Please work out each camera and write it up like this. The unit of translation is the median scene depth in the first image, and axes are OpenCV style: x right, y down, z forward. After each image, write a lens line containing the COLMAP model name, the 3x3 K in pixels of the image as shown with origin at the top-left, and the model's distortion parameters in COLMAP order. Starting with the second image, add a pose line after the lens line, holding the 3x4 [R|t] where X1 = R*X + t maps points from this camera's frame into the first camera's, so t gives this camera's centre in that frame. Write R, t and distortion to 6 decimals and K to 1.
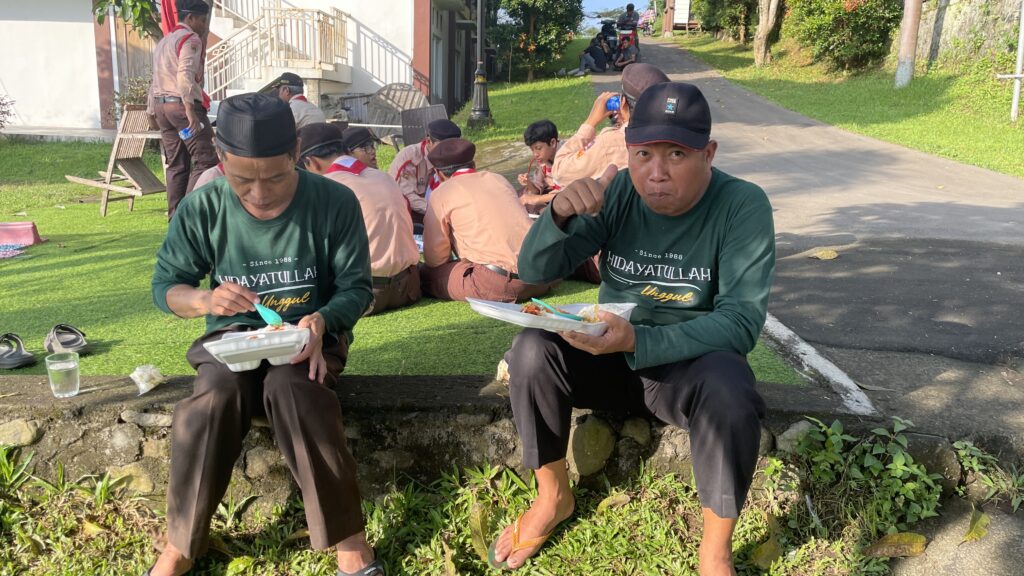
lens RADIAL K [[774.6, 0, 518.3], [0, 774.6, 289.0], [0, 0, 1]] dist [0.074453, -0.102619]
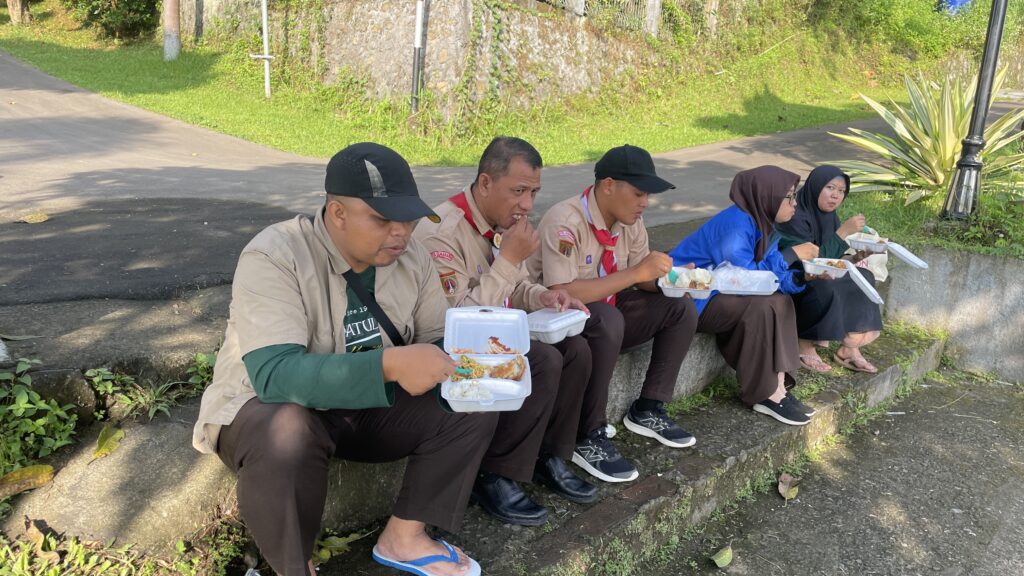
lens RADIAL K [[774.6, 0, 518.3], [0, 774.6, 289.0], [0, 0, 1]] dist [0.074453, -0.102619]
pose [[0.676176, -0.134036, 0.724445, 0.078782], [0.111801, 0.990591, 0.078926, 0.026759], [-0.728208, 0.027626, 0.684799, -0.055996]]
